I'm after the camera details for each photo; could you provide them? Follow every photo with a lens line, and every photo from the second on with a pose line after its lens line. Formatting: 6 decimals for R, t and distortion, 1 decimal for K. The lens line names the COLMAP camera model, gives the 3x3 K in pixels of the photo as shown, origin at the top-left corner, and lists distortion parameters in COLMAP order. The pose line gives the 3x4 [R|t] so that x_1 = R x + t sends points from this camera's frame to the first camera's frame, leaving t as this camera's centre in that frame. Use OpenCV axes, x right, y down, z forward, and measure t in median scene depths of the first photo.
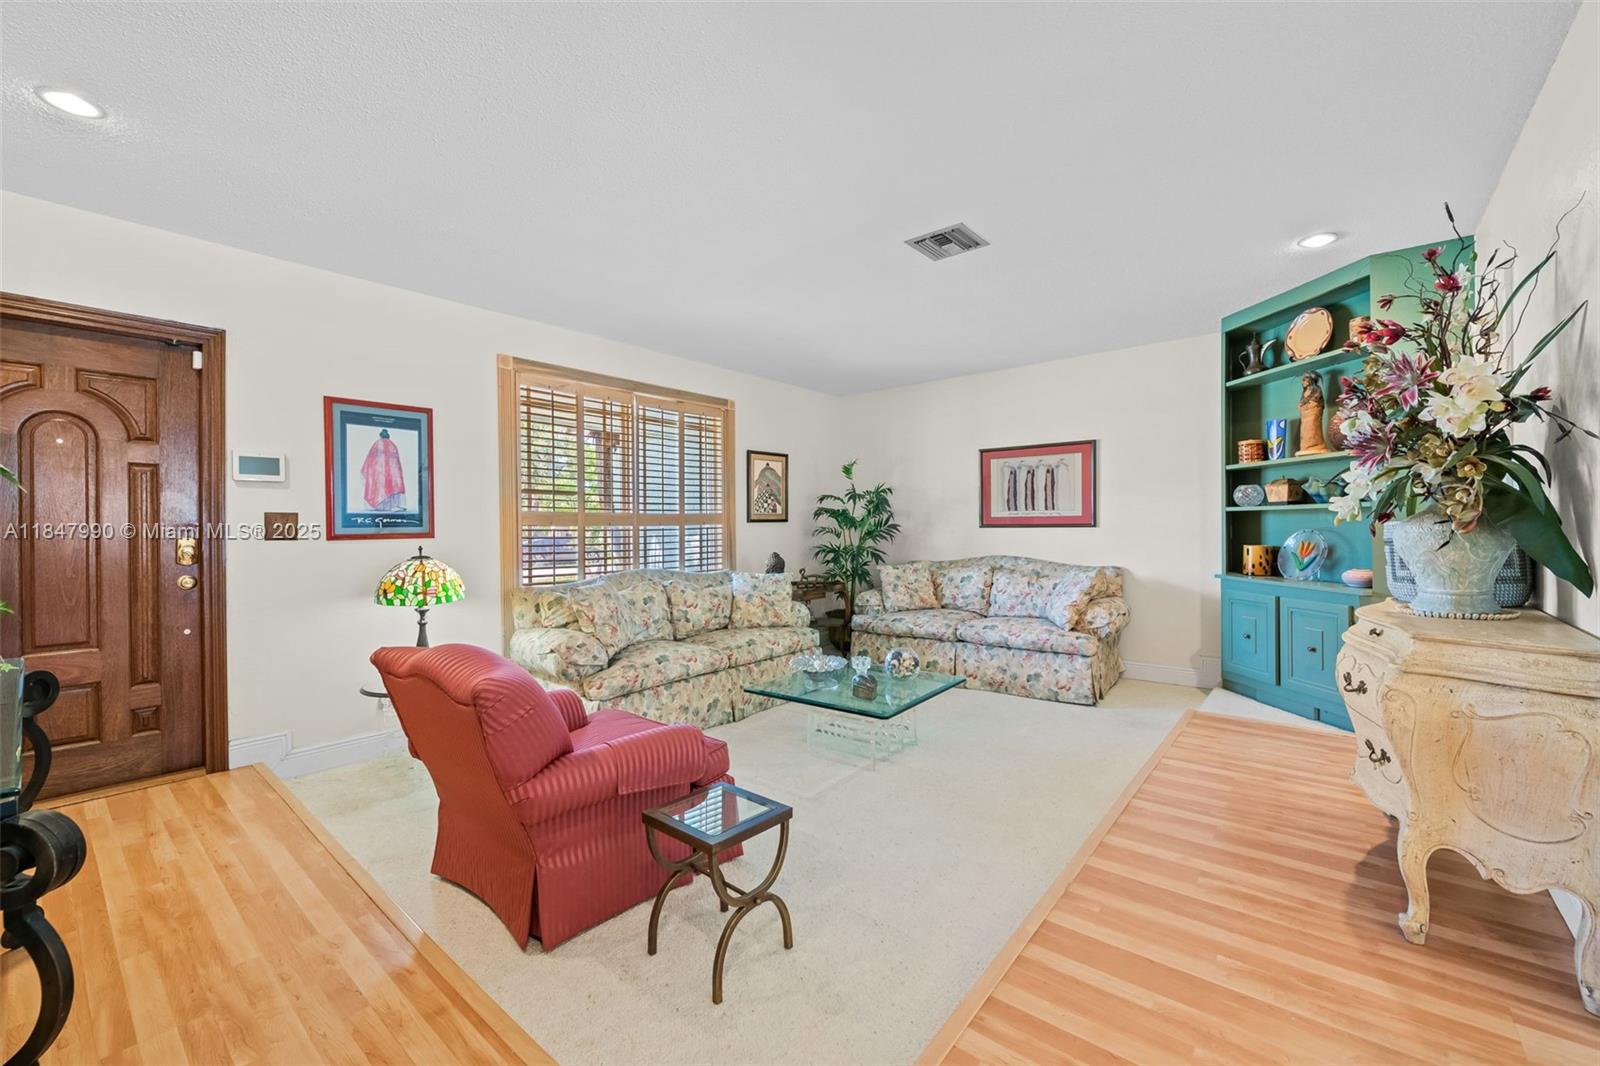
lens RADIAL K [[651.8, 0, 802.6], [0, 651.8, 530.6], [0, 0, 1]] dist [0.002728, -0.004047]
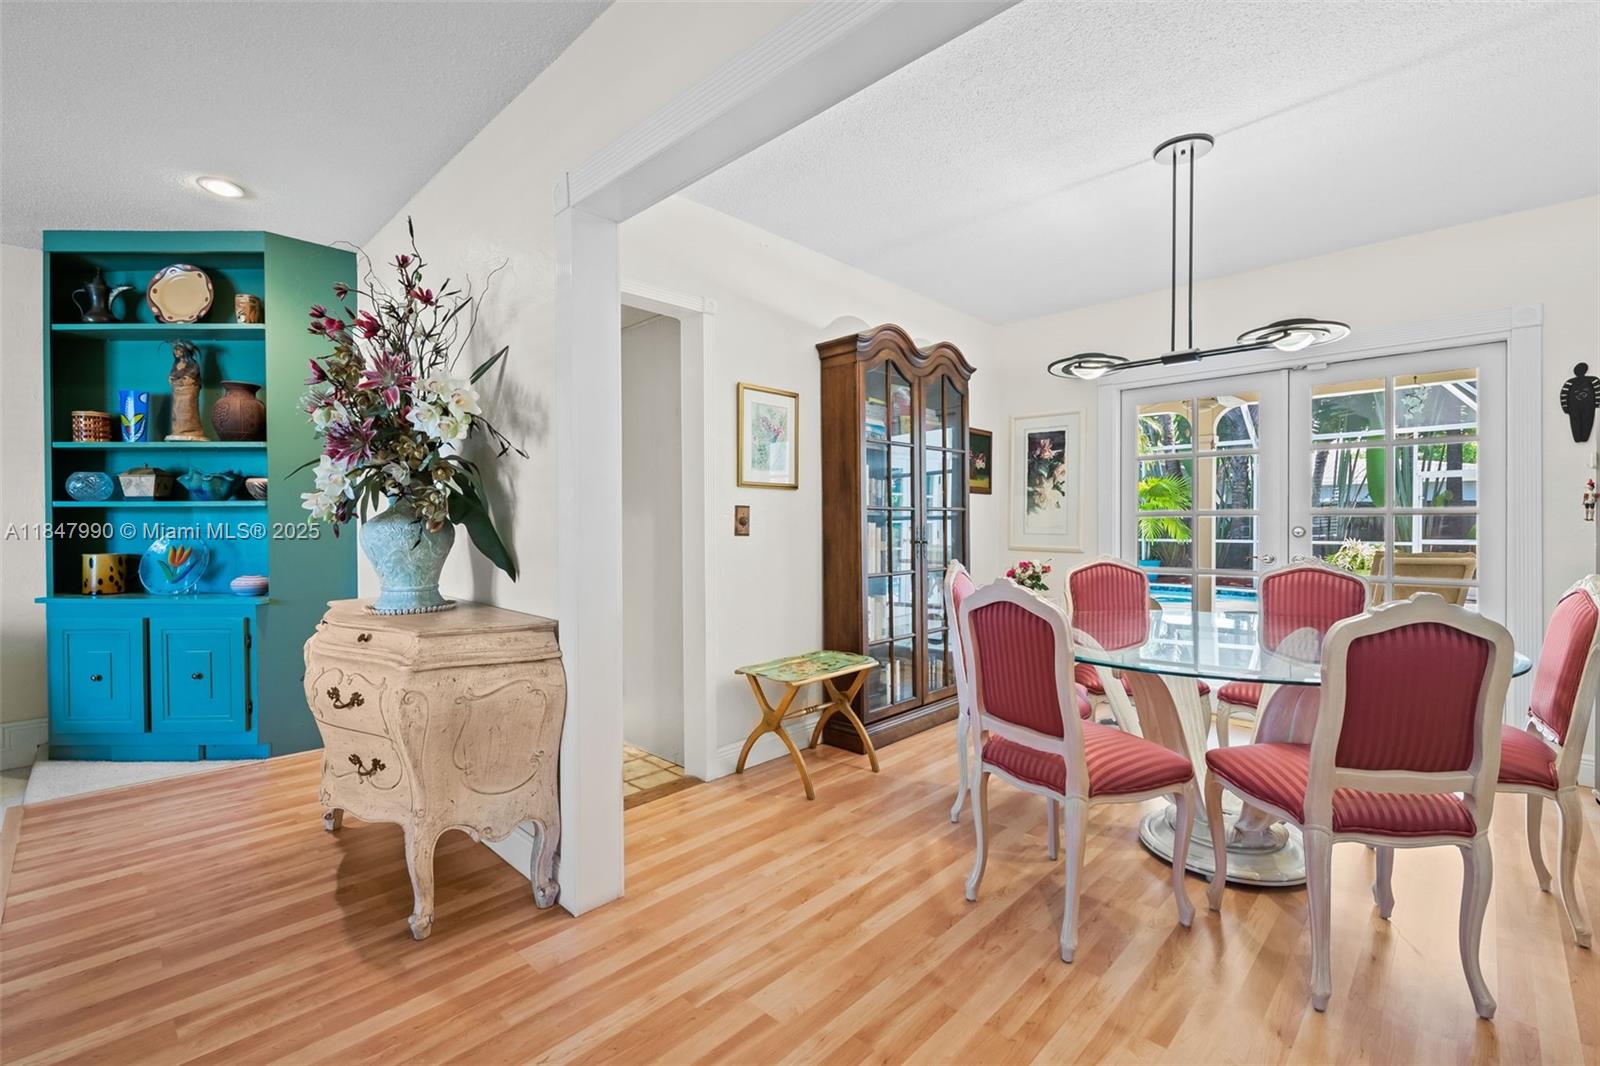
lens RADIAL K [[697.1, 0, 814.1], [0, 697.1, 529.2], [0, 0, 1]] dist [0.003608, -0.005196]
pose [[0.071963, -0.002823, 0.997403, -0.044205], [0.010622, 0.999941, 0.002064, 0.001604], [-0.997351, 0.010446, 0.071989, 0.147011]]
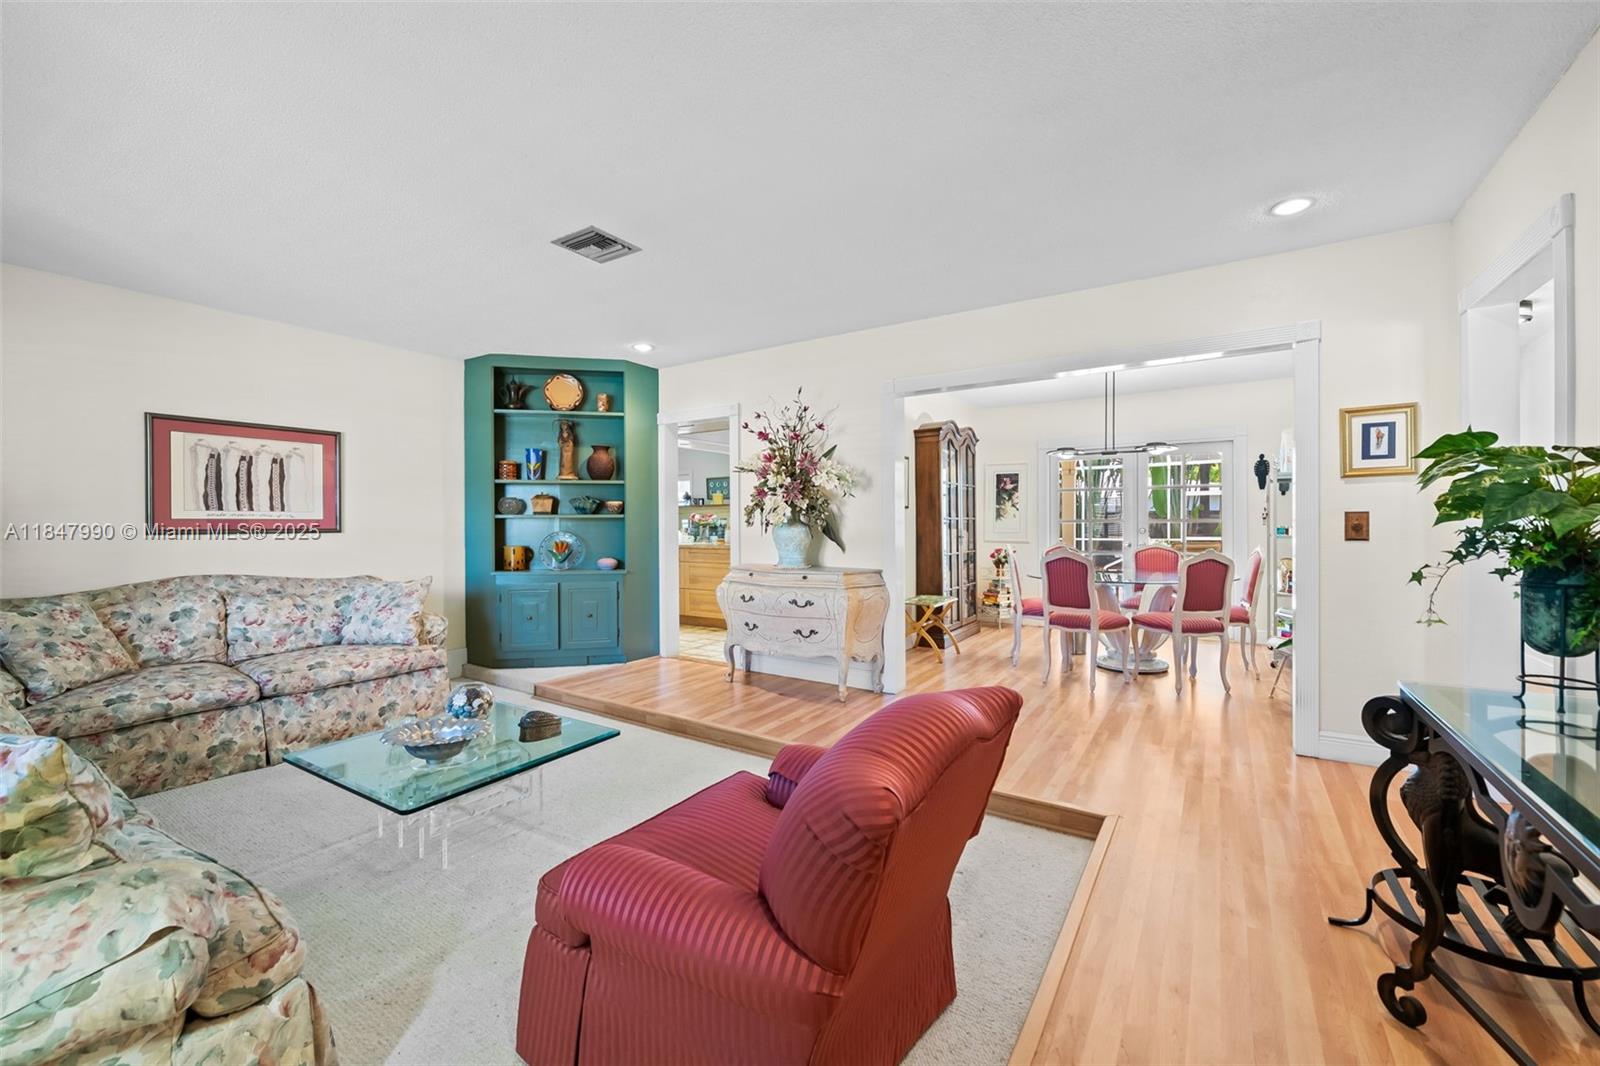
lens RADIAL K [[651.8, 0, 802.6], [0, 651.8, 530.6], [0, 0, 1]] dist [0.002728, -0.004047]
pose [[-0.123678, -0.000760, 0.992322, -0.678108], [0.013979, 0.999899, 0.002508, -0.002447], [-0.992224, 0.014182, -0.123655, 0.684539]]
